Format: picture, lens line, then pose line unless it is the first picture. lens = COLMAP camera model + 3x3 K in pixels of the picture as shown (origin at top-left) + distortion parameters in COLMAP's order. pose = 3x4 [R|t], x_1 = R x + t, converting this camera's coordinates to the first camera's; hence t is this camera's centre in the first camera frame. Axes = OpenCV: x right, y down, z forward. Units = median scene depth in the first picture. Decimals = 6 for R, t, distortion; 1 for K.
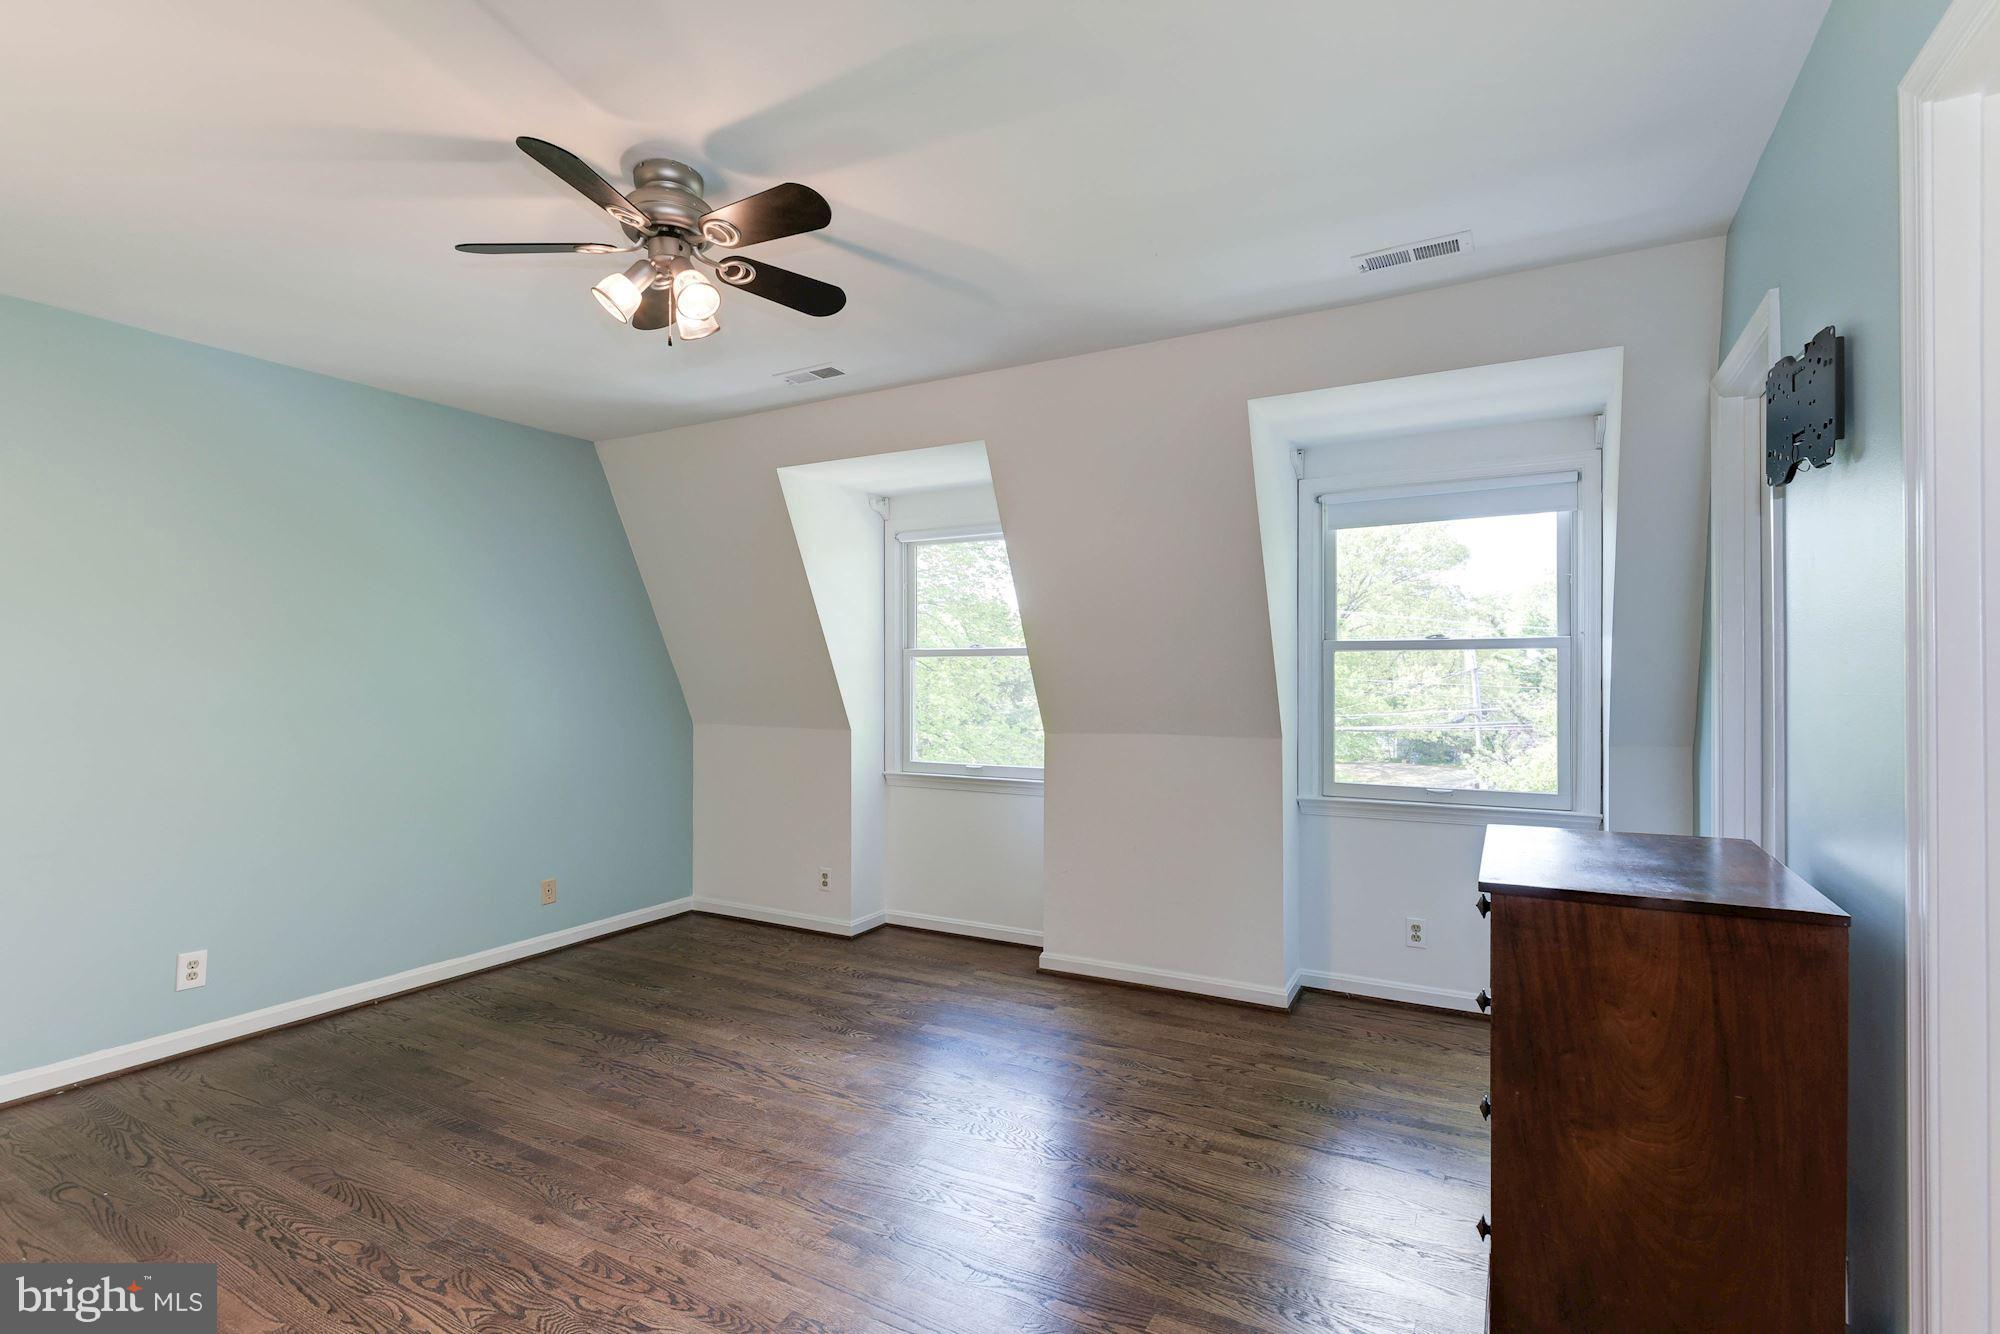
lens RADIAL K [[923.5, 0, 1009.9], [0, 923.5, 668.6], [0, 0, 1]] dist [0.031802, -0.013412]
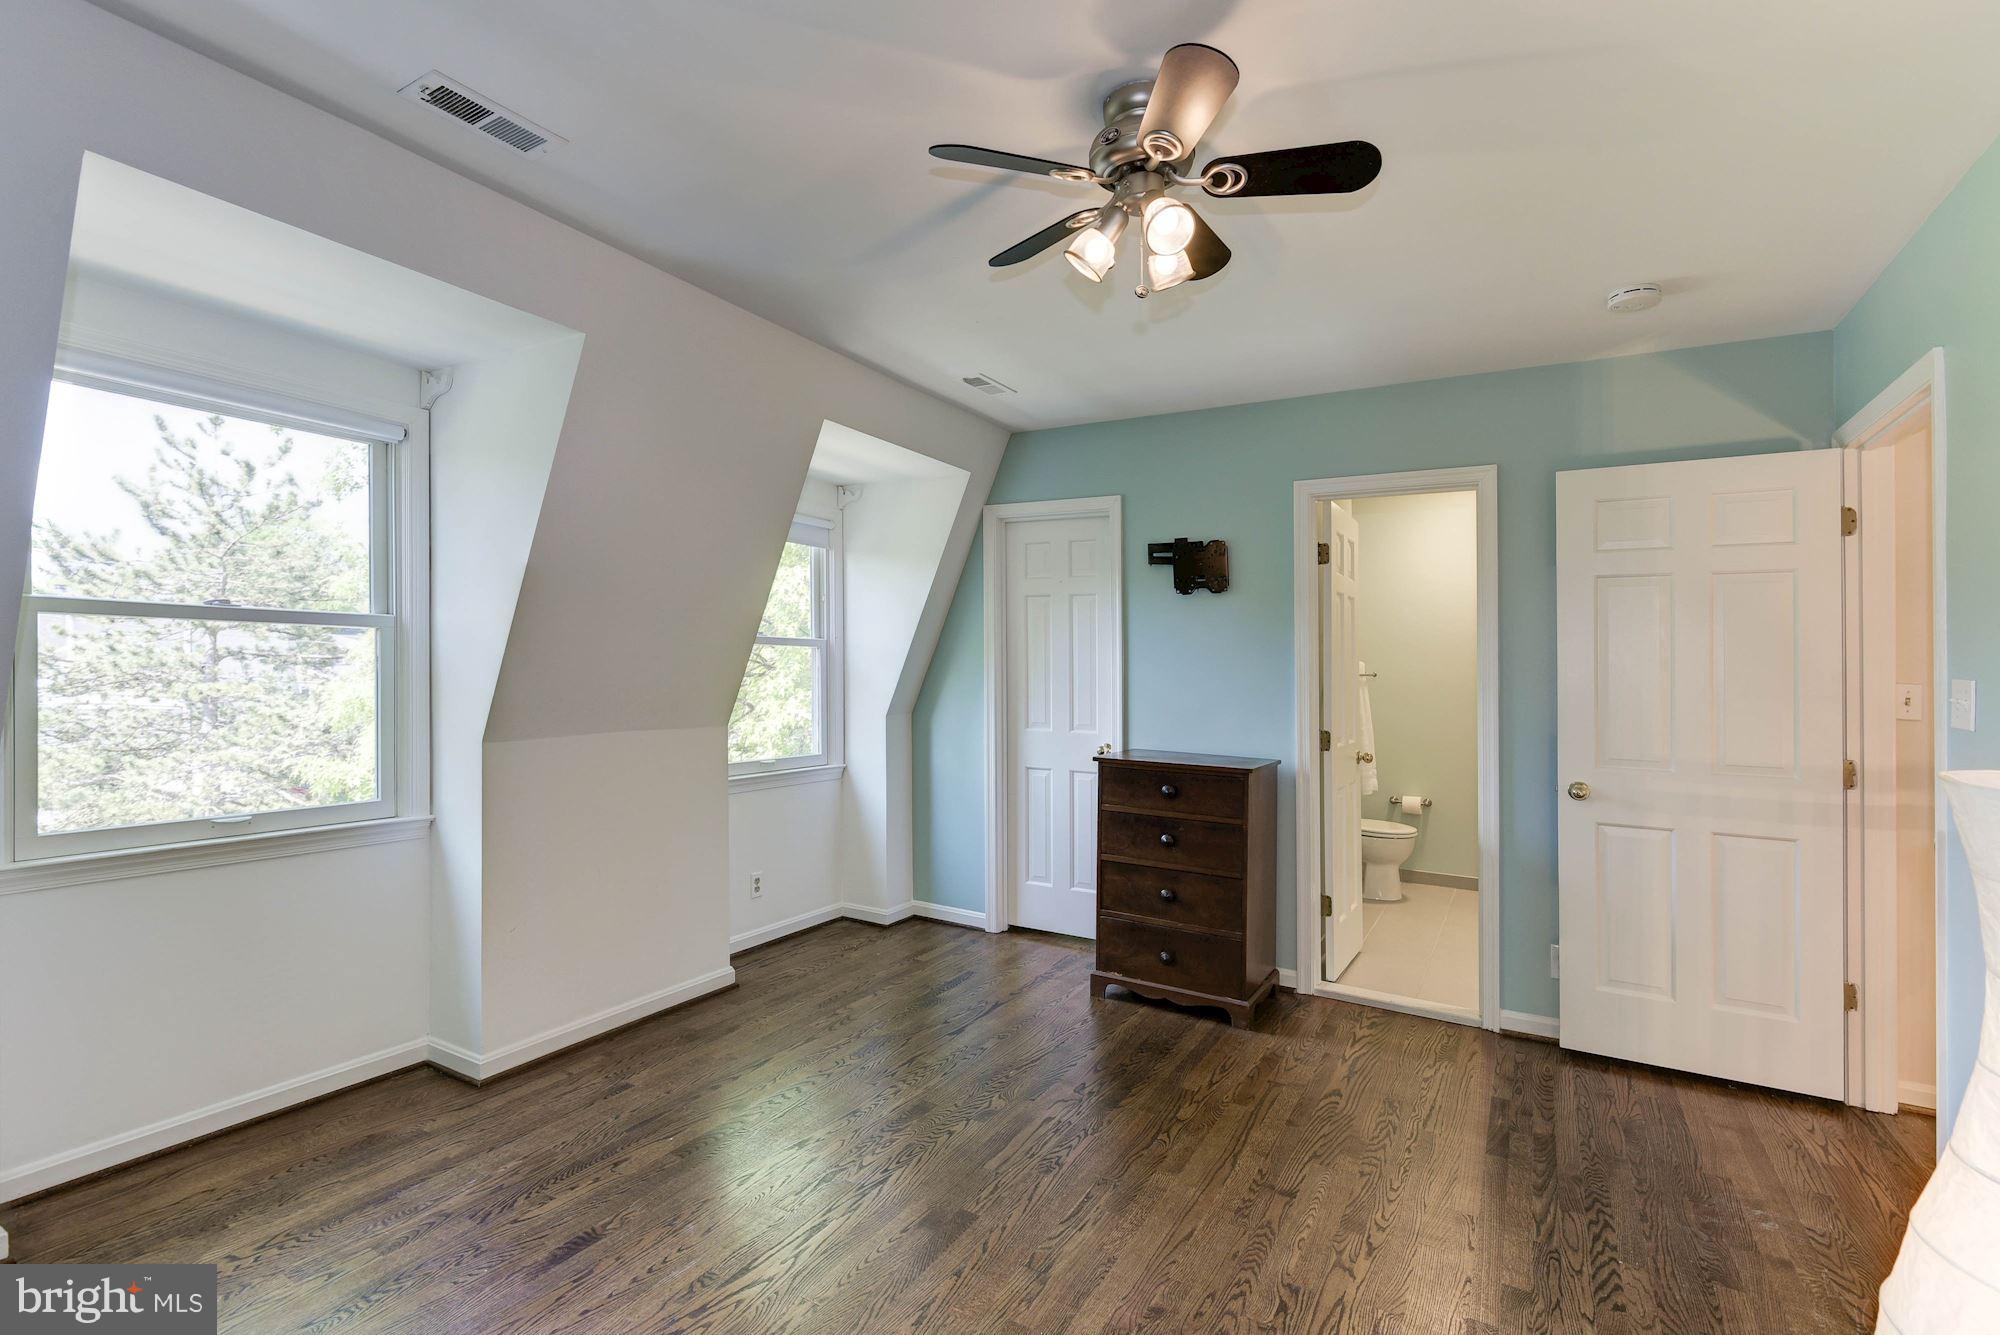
lens RADIAL K [[923.5, 0, 1009.9], [0, 923.5, 669.1], [0, 0, 1]] dist [0.031802, -0.013412]
pose [[0.023115, 0.006339, 0.999713, -0.772920], [-0.033298, 0.999430, -0.005568, 0.006949], [-0.999178, -0.033160, 0.023313, 0.698575]]
